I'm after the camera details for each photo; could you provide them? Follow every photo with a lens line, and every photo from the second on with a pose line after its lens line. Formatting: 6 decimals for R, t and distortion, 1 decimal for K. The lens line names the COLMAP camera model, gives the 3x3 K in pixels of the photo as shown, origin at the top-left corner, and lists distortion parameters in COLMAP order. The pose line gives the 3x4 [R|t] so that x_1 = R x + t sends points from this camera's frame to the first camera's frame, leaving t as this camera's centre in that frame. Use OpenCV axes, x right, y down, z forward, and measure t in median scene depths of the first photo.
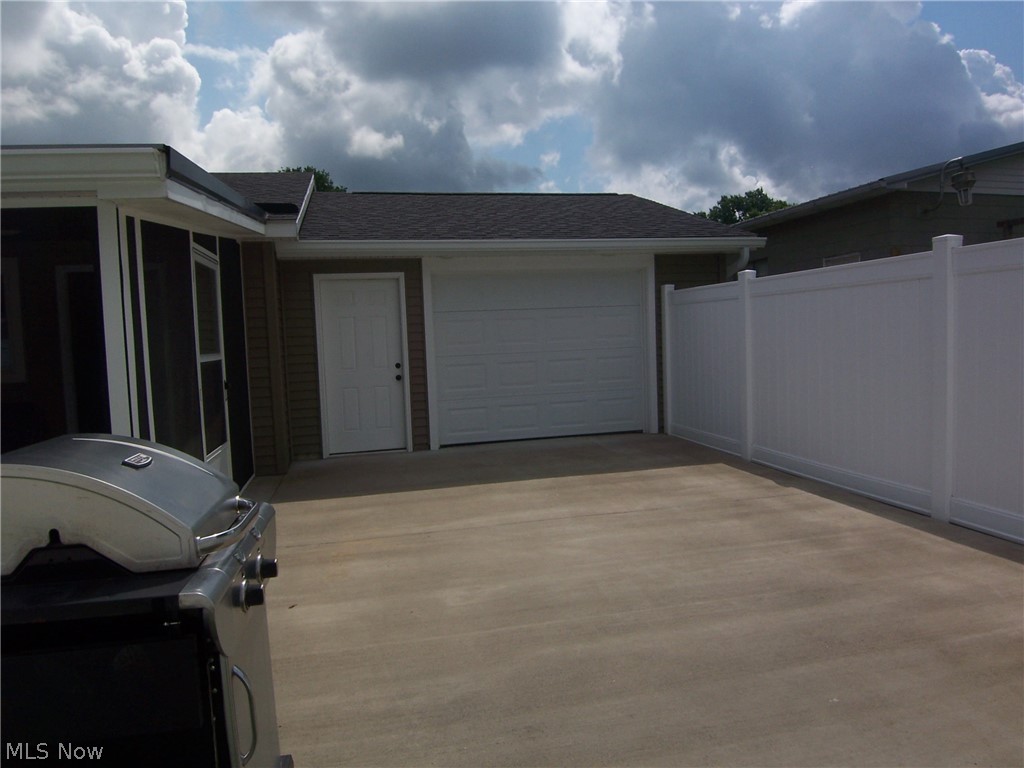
lens RADIAL K [[686.1, 0, 509.1], [0, 686.1, 382.7], [0, 0, 1]] dist [-0.003393, -0.057277]
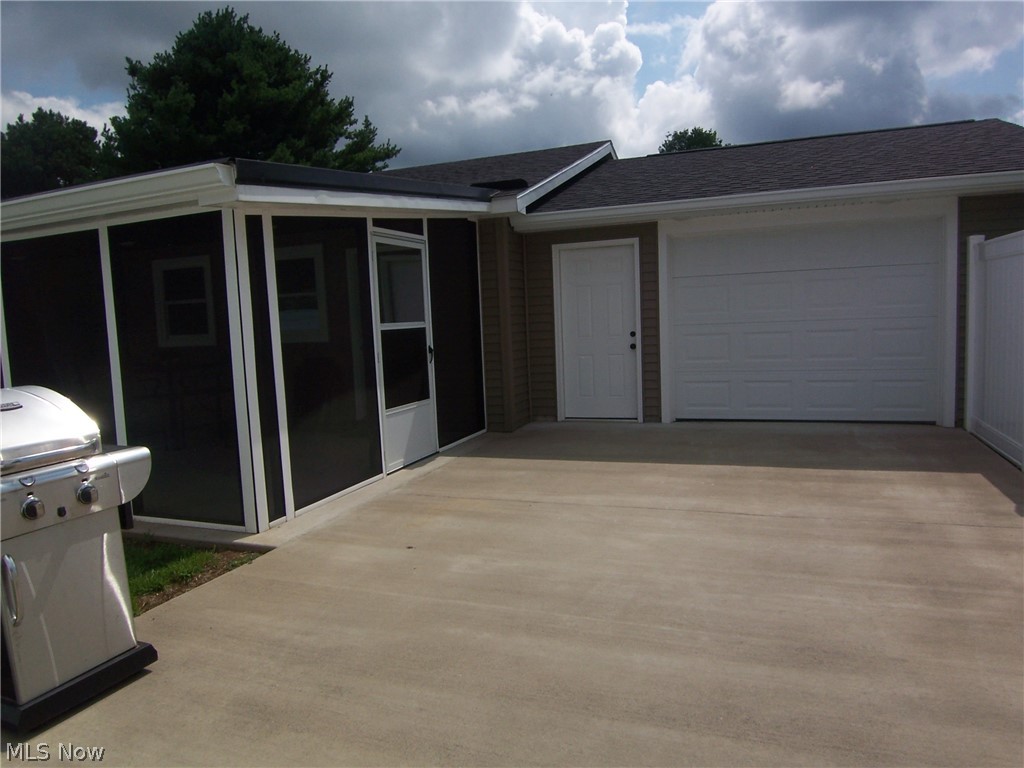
lens RADIAL K [[686.1, 0, 509.1], [0, 686.1, 382.7], [0, 0, 1]] dist [-0.003393, -0.057277]
pose [[0.831571, 0.057754, -0.552408, 0.380240], [-0.028331, 0.997695, 0.061660, -0.017598], [0.554696, -0.035624, 0.831290, 0.136365]]
